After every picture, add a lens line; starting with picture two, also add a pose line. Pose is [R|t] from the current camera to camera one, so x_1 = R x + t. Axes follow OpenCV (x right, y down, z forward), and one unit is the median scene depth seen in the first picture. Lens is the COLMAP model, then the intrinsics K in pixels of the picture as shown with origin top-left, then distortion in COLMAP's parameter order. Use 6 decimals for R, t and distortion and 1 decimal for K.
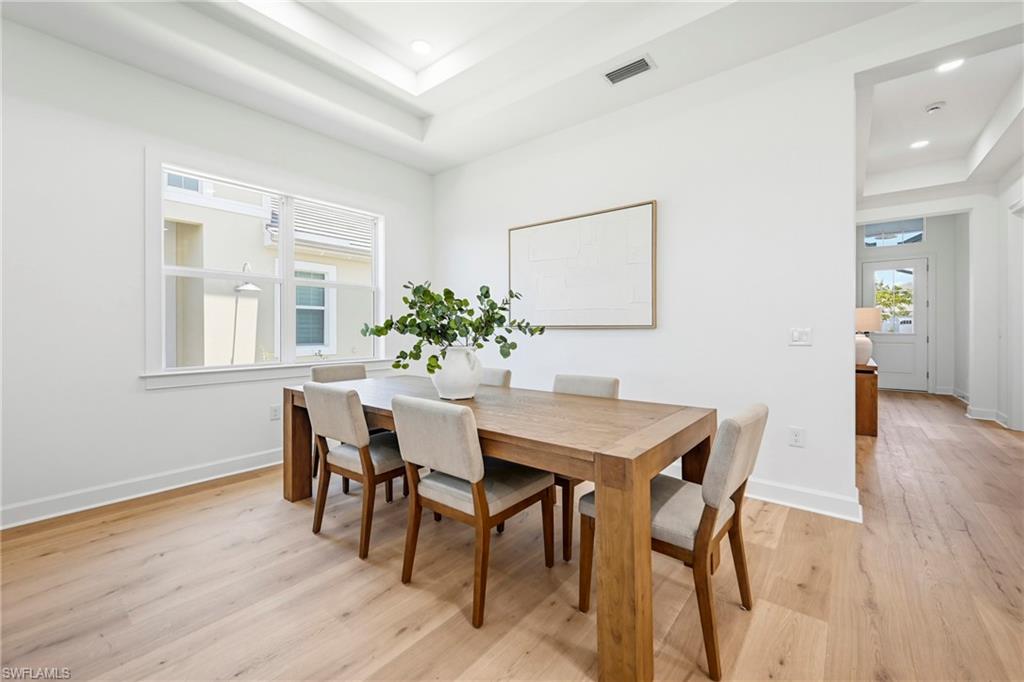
lens RADIAL K [[417.7, 0, 513.9], [0, 417.7, 334.4], [0, 0, 1]] dist [0.000822, -0.000127]
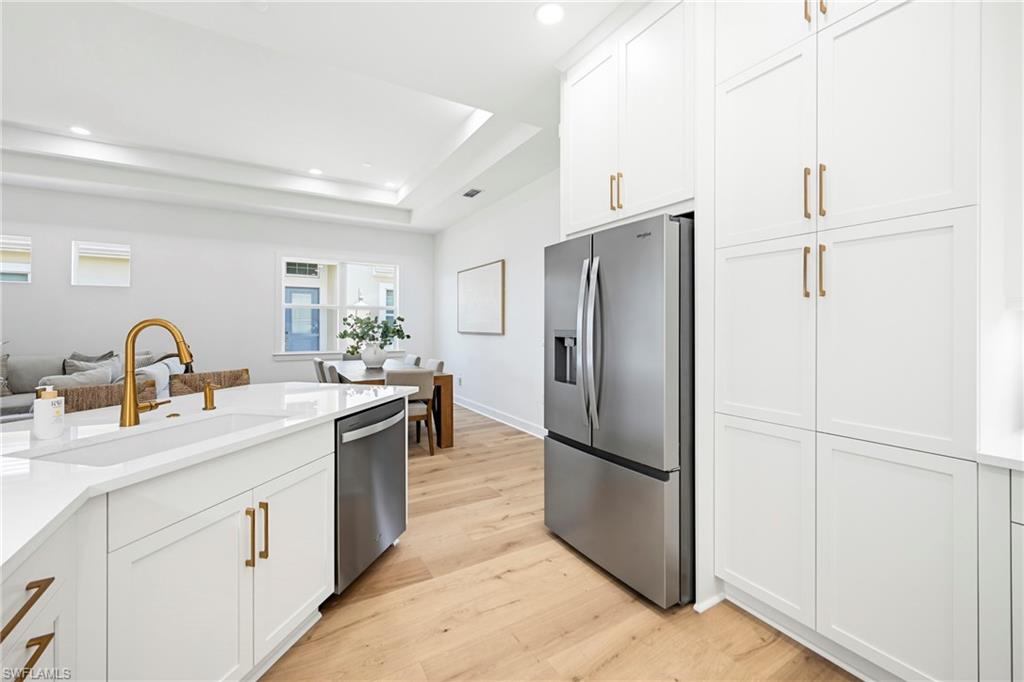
lens RADIAL K [[417.7, 0, 516.9], [0, 417.7, 331.7], [0, 0, 1]] dist [0.000822, -0.000127]
pose [[0.938589, 0.006511, -0.344976, 1.001499], [-0.006238, 0.999979, 0.001901, -0.032051], [0.344981, 0.000367, 0.938610, -0.585827]]
